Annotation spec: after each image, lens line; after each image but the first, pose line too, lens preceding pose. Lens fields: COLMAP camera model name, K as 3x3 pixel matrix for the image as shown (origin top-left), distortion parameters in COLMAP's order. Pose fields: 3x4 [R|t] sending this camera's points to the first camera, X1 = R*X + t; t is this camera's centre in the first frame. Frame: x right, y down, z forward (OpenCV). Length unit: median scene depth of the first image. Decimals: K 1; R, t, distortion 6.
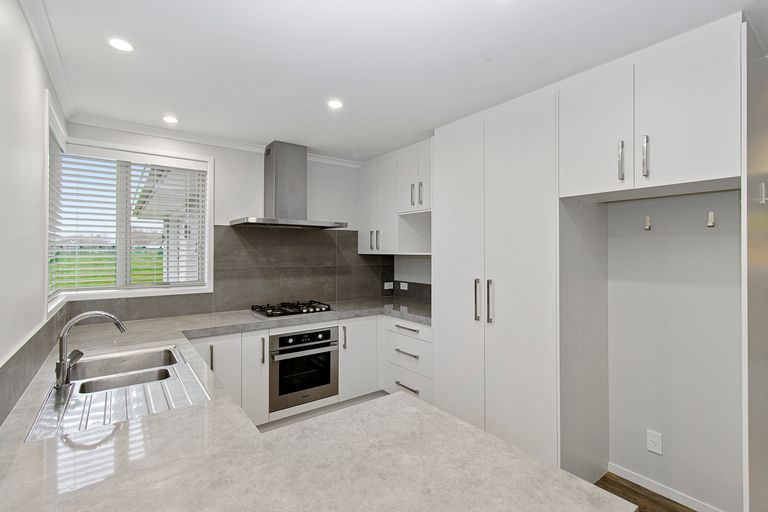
lens RADIAL K [[359.0, 0, 383.4], [0, 359.0, 255.0], [0, 0, 1]] dist [0.006458, 0.000215]
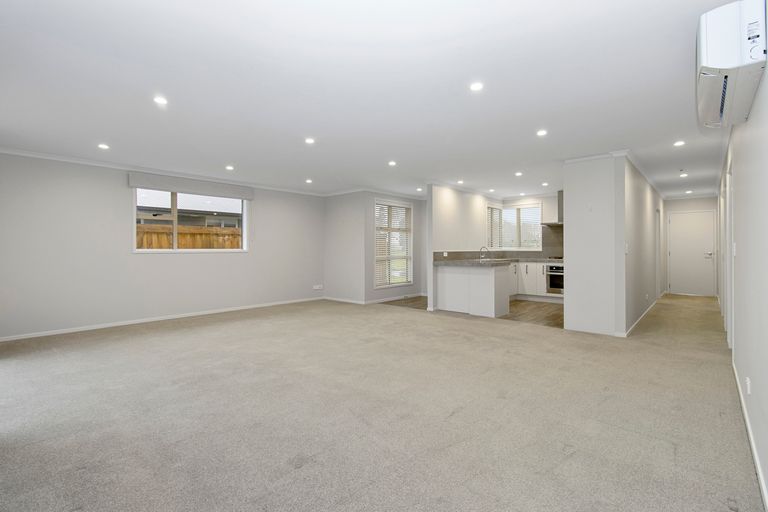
lens RADIAL K [[359.0, 0, 383.9], [0, 359.0, 253.2], [0, 0, 1]] dist [0.006458, 0.000215]
pose [[0.205399, 0.000070, -0.978678, 1.755117], [0.007363, 0.999972, 0.001617, 0.097352], [0.978651, -0.007538, 0.205392, -0.651622]]
